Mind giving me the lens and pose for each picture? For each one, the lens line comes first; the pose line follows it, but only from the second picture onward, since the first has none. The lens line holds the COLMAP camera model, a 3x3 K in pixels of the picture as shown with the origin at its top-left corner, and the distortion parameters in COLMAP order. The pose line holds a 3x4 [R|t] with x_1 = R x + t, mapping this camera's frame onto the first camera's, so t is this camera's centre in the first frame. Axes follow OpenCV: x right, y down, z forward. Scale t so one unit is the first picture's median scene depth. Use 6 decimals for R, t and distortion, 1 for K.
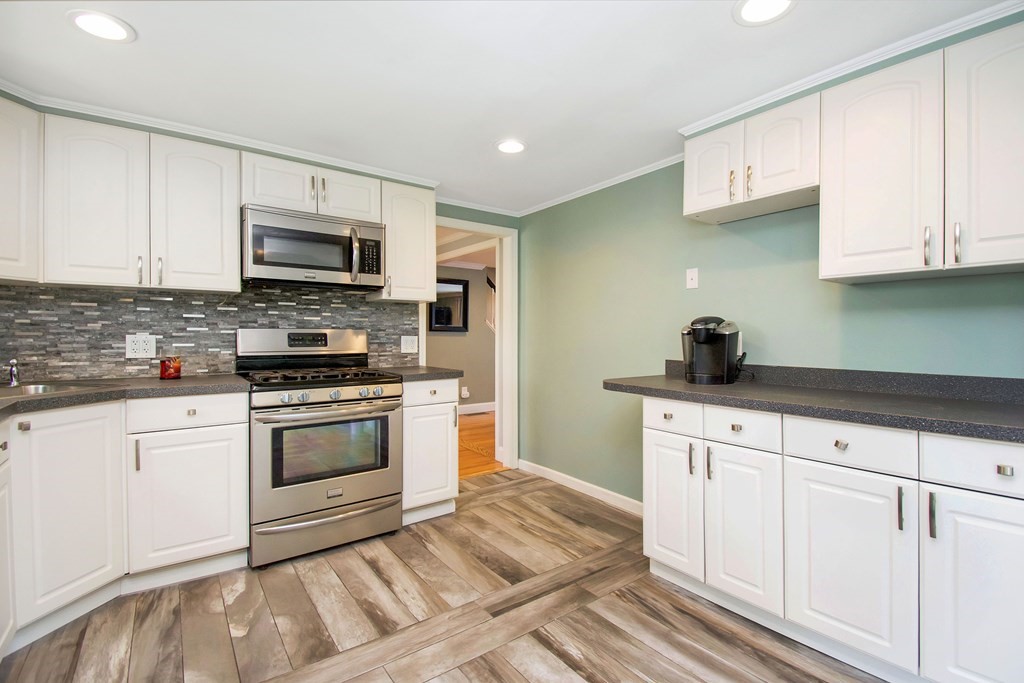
lens RADIAL K [[460.9, 0, 510.6], [0, 460.9, 327.6], [0, 0, 1]] dist [0.000259, -0.016704]
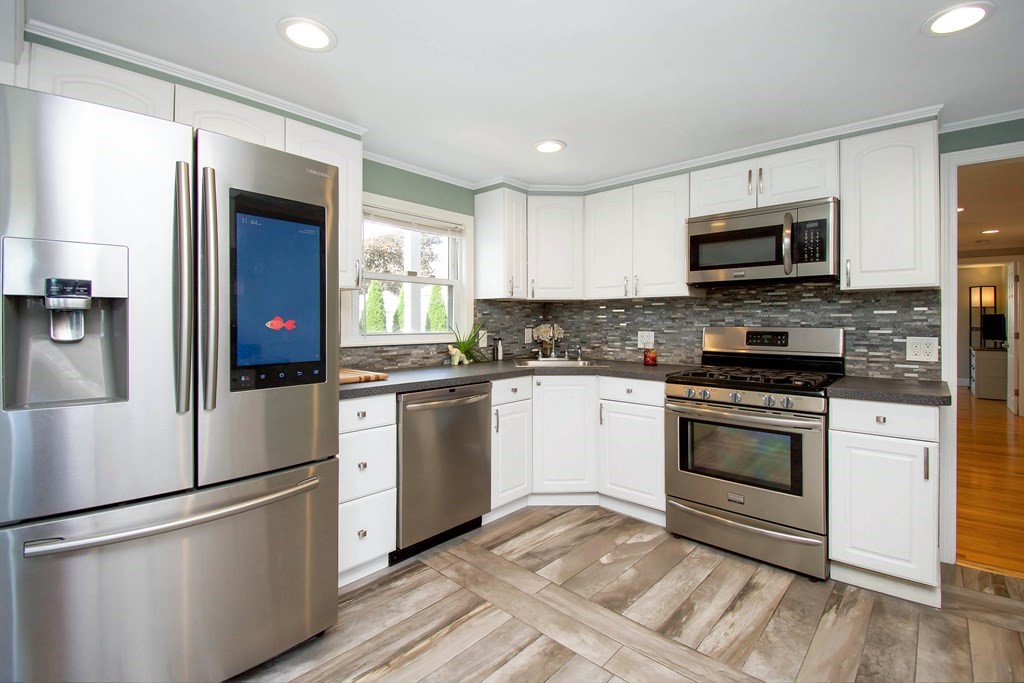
lens RADIAL K [[460.9, 0, 510.6], [0, 460.9, 327.6], [0, 0, 1]] dist [0.000259, -0.016704]
pose [[0.187208, 0.010385, -0.982265, 0.446688], [0.013204, 0.999827, 0.013088, -0.017665], [0.982231, -0.015420, 0.187039, 0.335630]]
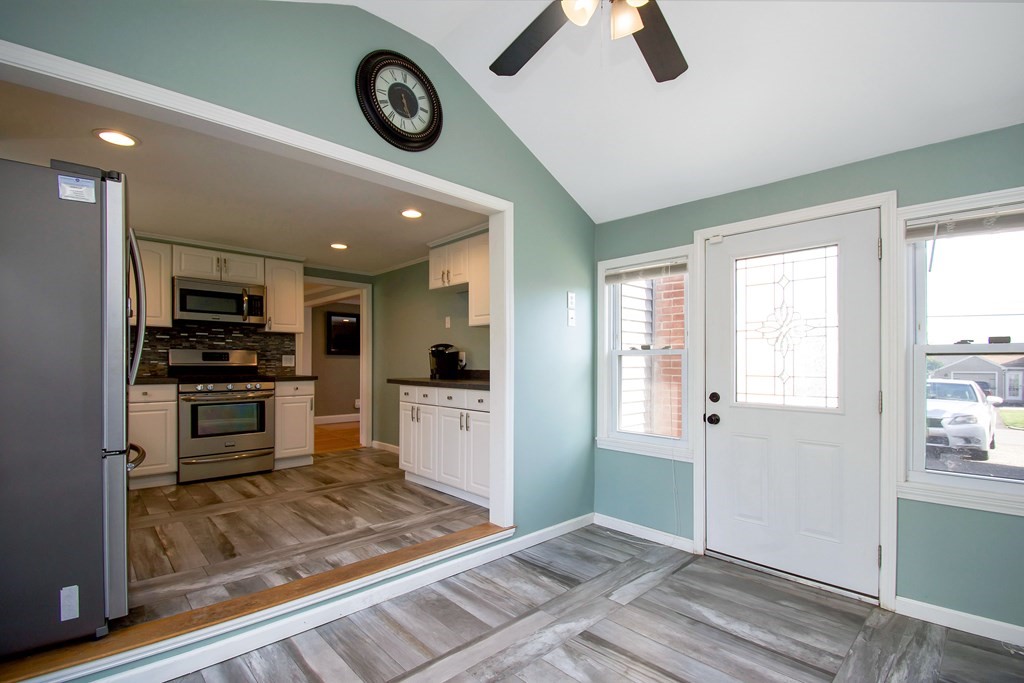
lens RADIAL K [[472.1, 0, 522.8], [0, 472.1, 358.4], [0, 0, 1]] dist [-0.023573, -0.000399]
pose [[0.991376, 0.005355, 0.130939, 0.449542], [-0.006441, 0.999948, 0.007874, 0.014683], [-0.130890, -0.008650, 0.991359, -0.831268]]
